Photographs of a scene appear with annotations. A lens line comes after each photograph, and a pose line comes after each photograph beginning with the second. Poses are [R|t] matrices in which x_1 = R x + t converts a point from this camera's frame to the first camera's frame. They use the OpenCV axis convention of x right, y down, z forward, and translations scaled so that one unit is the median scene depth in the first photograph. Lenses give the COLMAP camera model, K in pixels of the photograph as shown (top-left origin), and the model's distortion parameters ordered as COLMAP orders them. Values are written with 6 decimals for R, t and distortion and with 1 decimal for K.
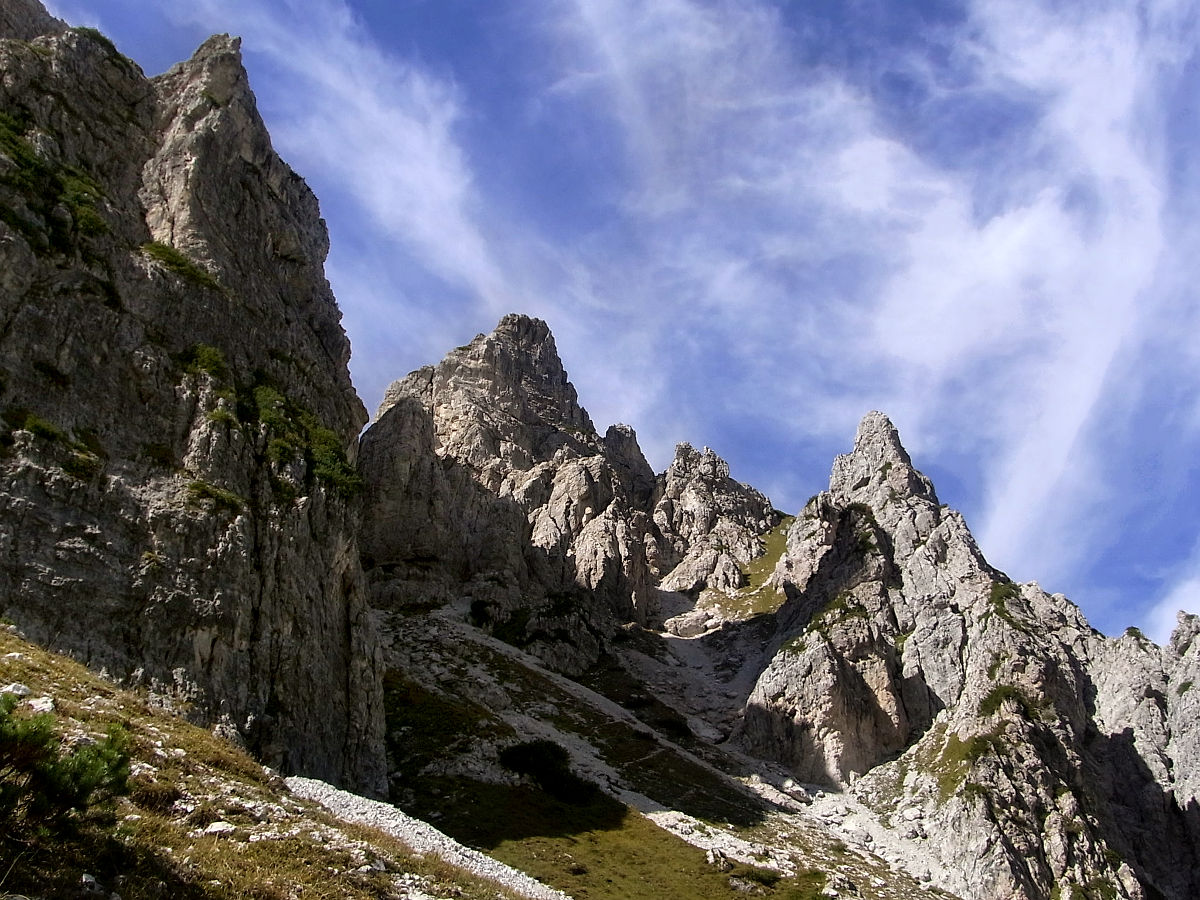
lens RADIAL K [[1090.1, 0, 600.0], [0, 1090.1, 450.0], [0, 0, 1]] dist [-0.044691, 0.107940]
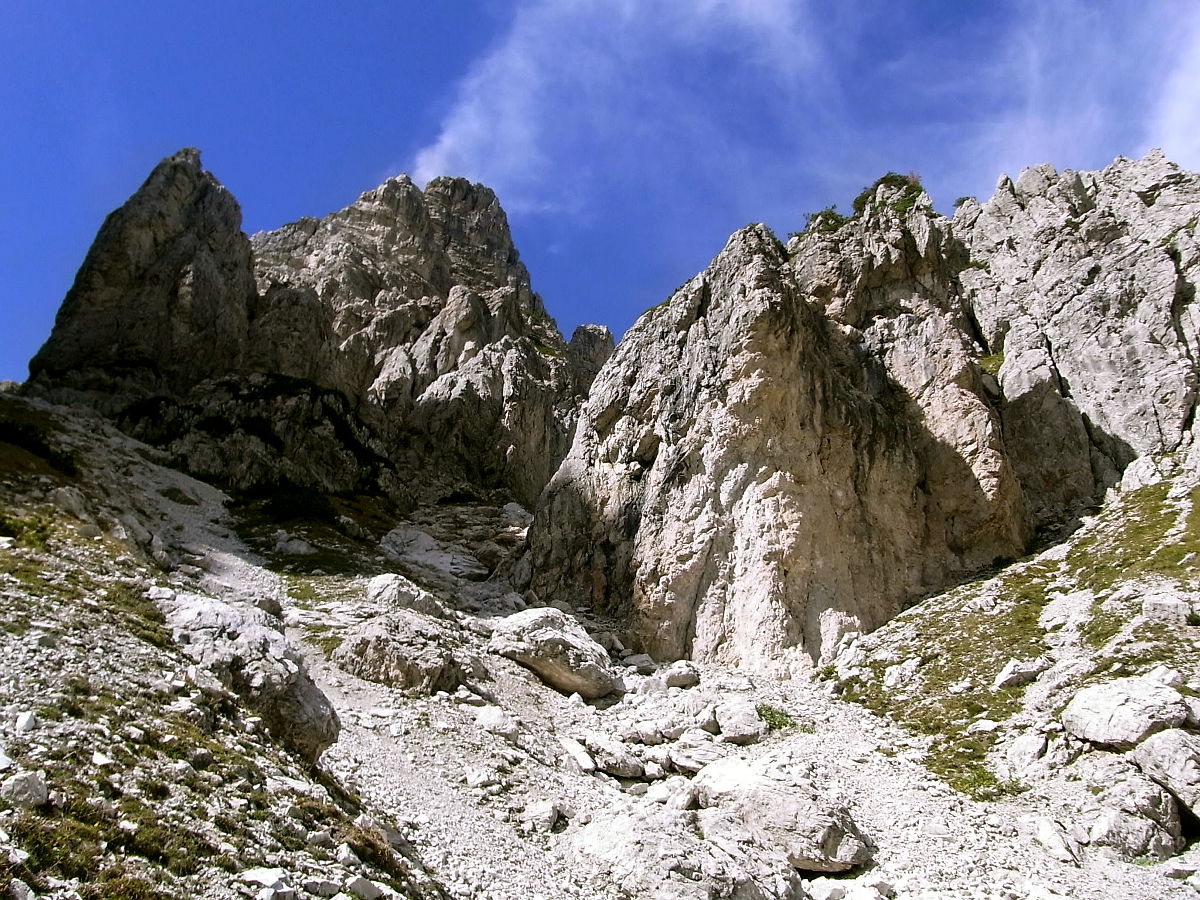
lens RADIAL K [[1082.0, 0, 558.8], [0, 1082.0, 491.2], [0, 0, 1]] dist [-0.146042, 0.080998]
pose [[0.995737, 0.002773, -0.092192, 0.174445], [-0.002553, 0.999994, 0.002503, 0.243841], [0.092198, -0.002257, 0.995738, 0.674687]]
